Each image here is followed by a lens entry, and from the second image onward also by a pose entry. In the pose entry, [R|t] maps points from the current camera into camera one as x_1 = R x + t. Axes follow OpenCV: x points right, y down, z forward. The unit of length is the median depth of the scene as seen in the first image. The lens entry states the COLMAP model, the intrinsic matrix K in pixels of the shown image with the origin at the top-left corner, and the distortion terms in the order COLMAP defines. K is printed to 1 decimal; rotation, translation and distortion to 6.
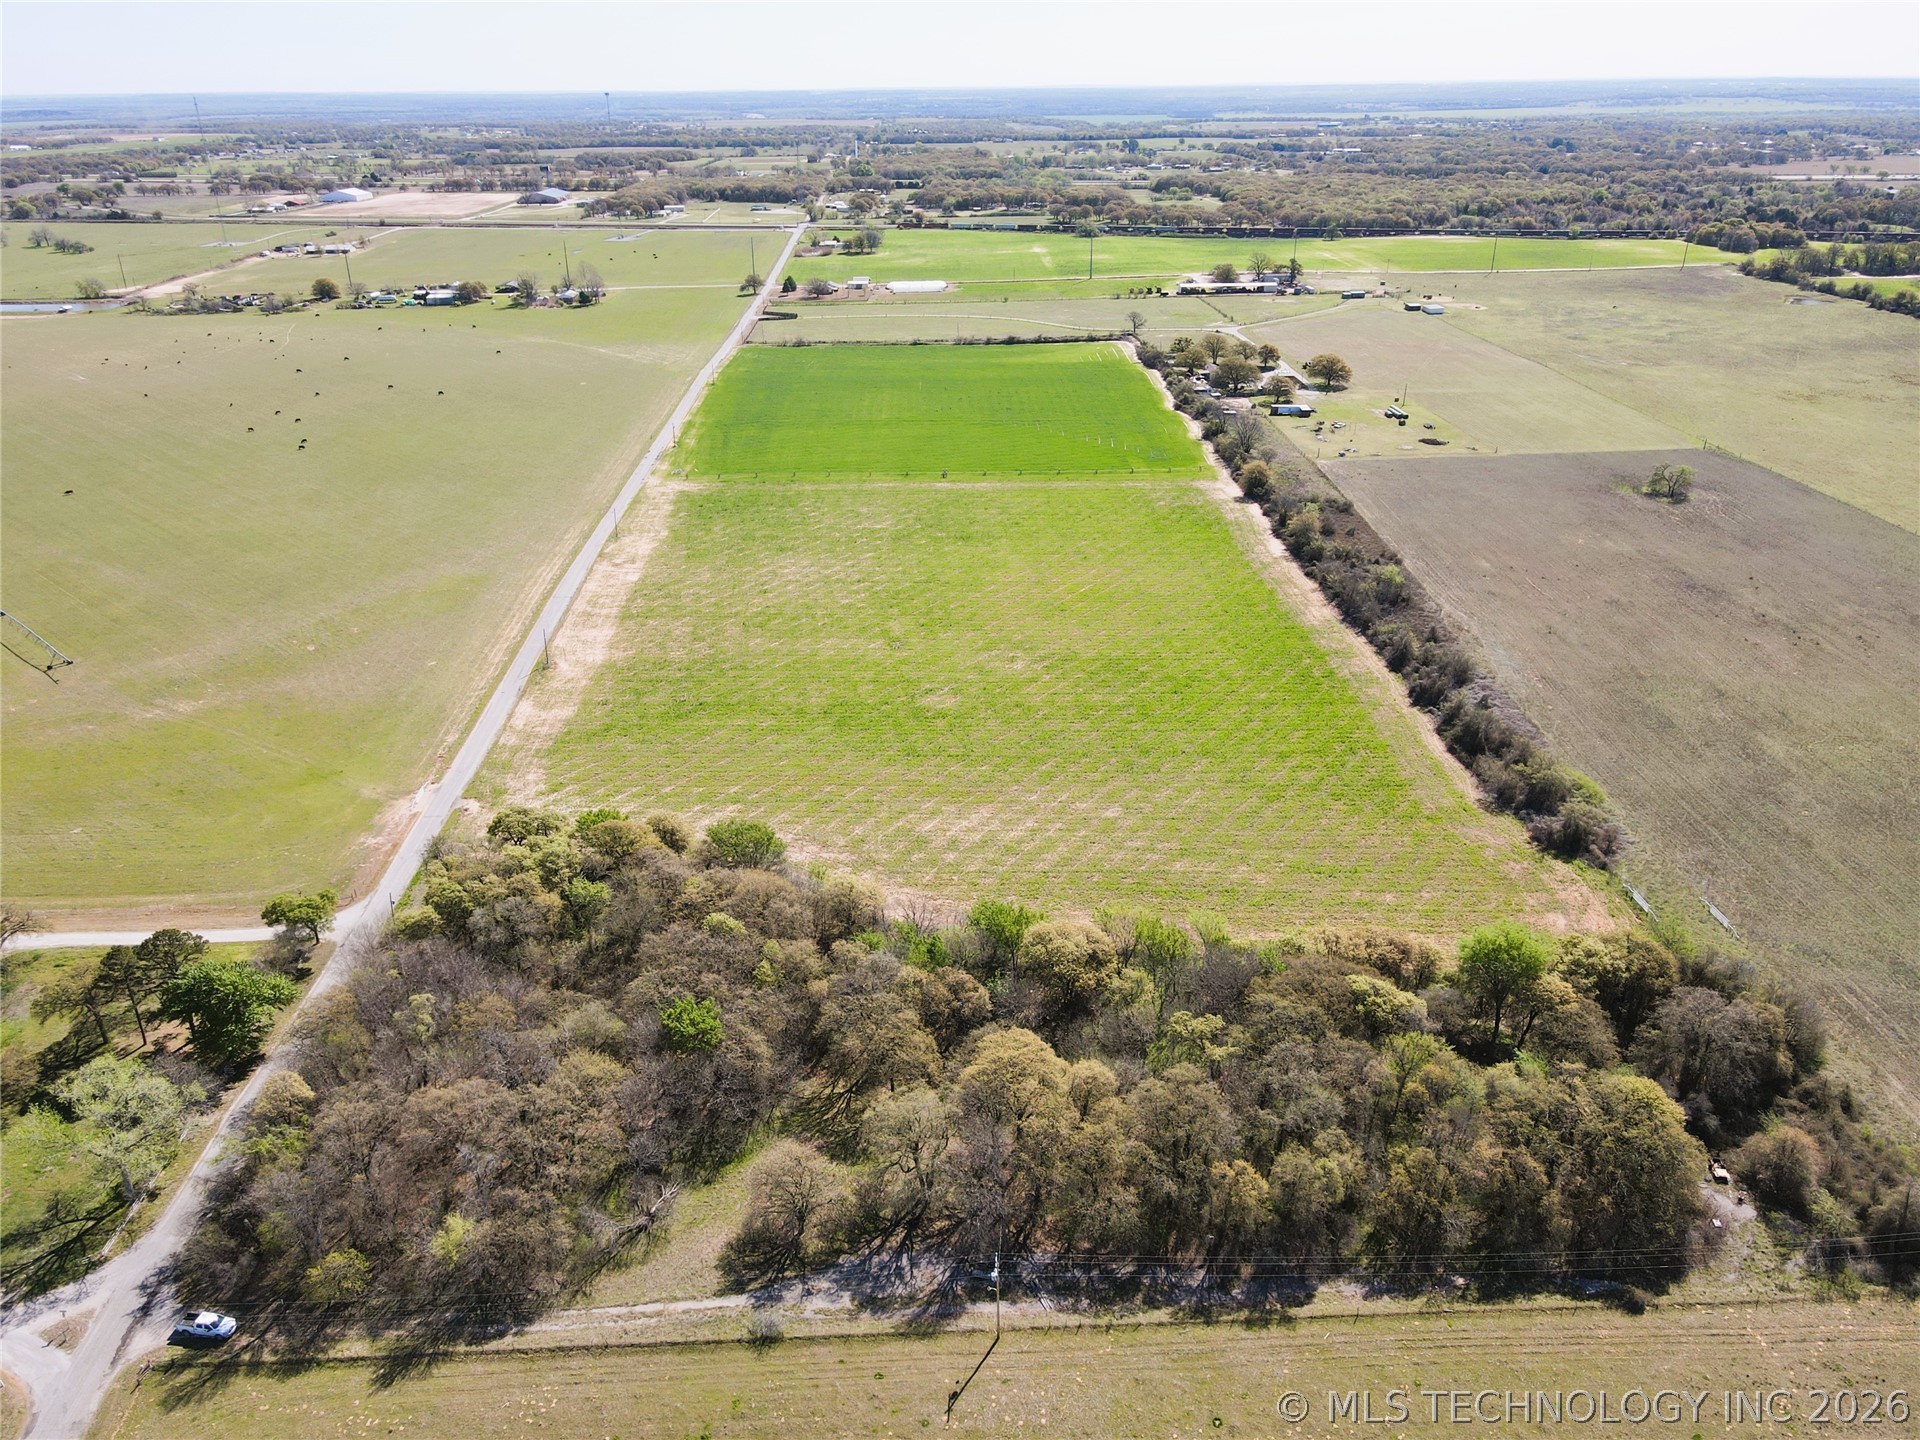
lens RADIAL K [[1408.9, 0, 958.6], [0, 1408.9, 715.6], [0, 0, 1]] dist [0.009321, 0.007049]
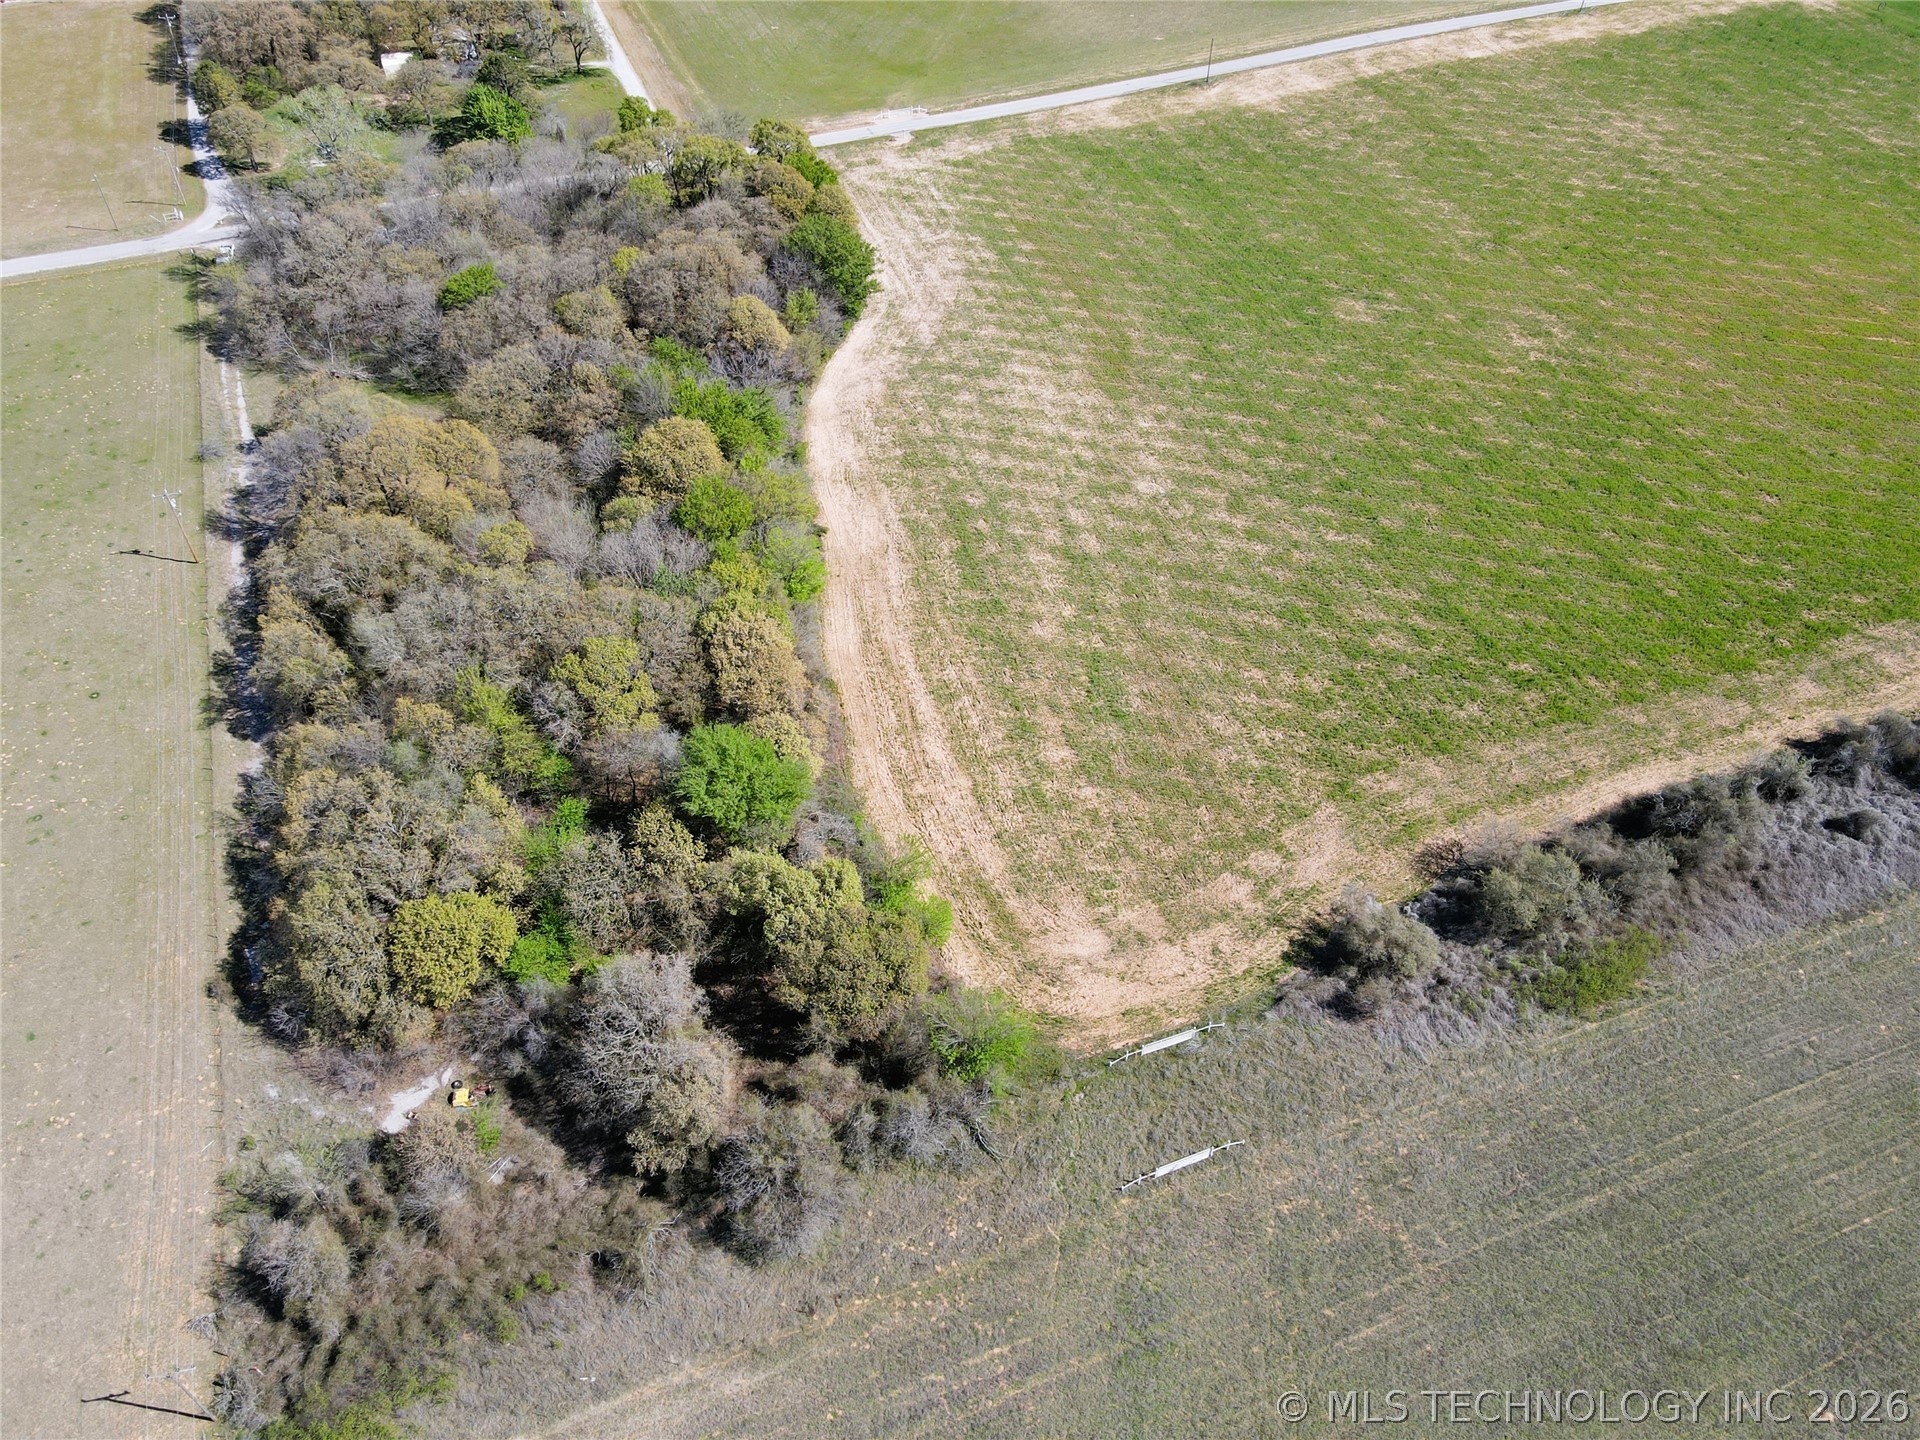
lens RADIAL K [[1408.9, 0, 956.2], [0, 1408.9, 722.0], [0, 0, 1]] dist [0.009321, 0.007049]
pose [[0.336743, 0.665886, -0.665732, 0.471176], [-0.393630, 0.741834, 0.542898, -0.145294], [0.855371, 0.079235, 0.511920, 0.405969]]
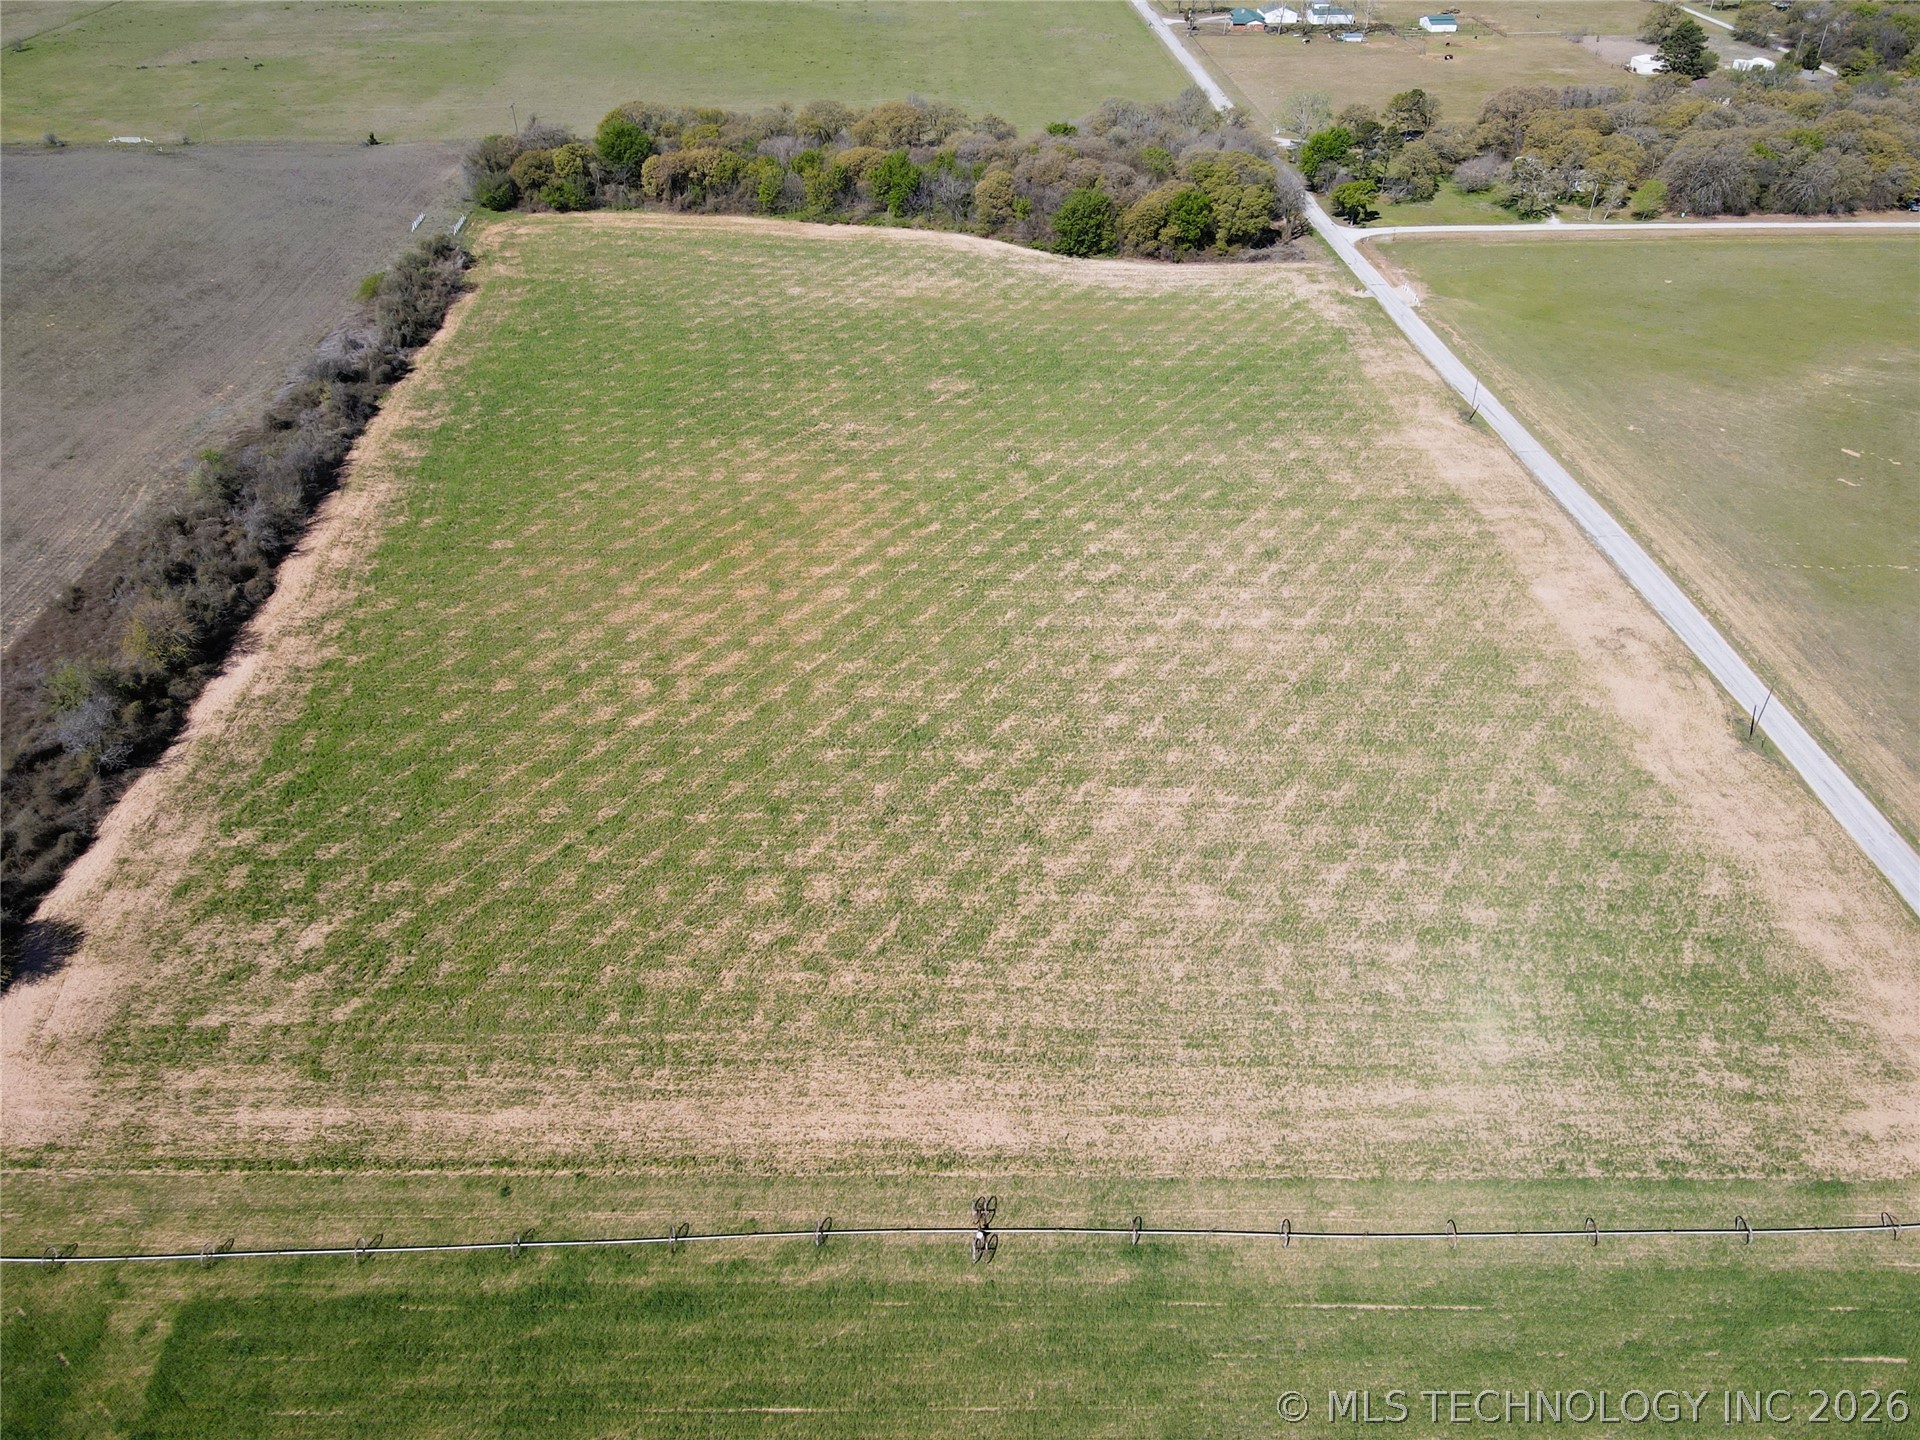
lens RADIAL K [[1408.9, 0, 950.3], [0, 1408.9, 710.4], [0, 0, 1]] dist [0.009321, 0.007049]
pose [[-0.999875, 0.015126, -0.004588, -0.006189], [0.003368, 0.487497, 0.873118, -0.572065], [0.015443, 0.872994, -0.487487, 1.376406]]
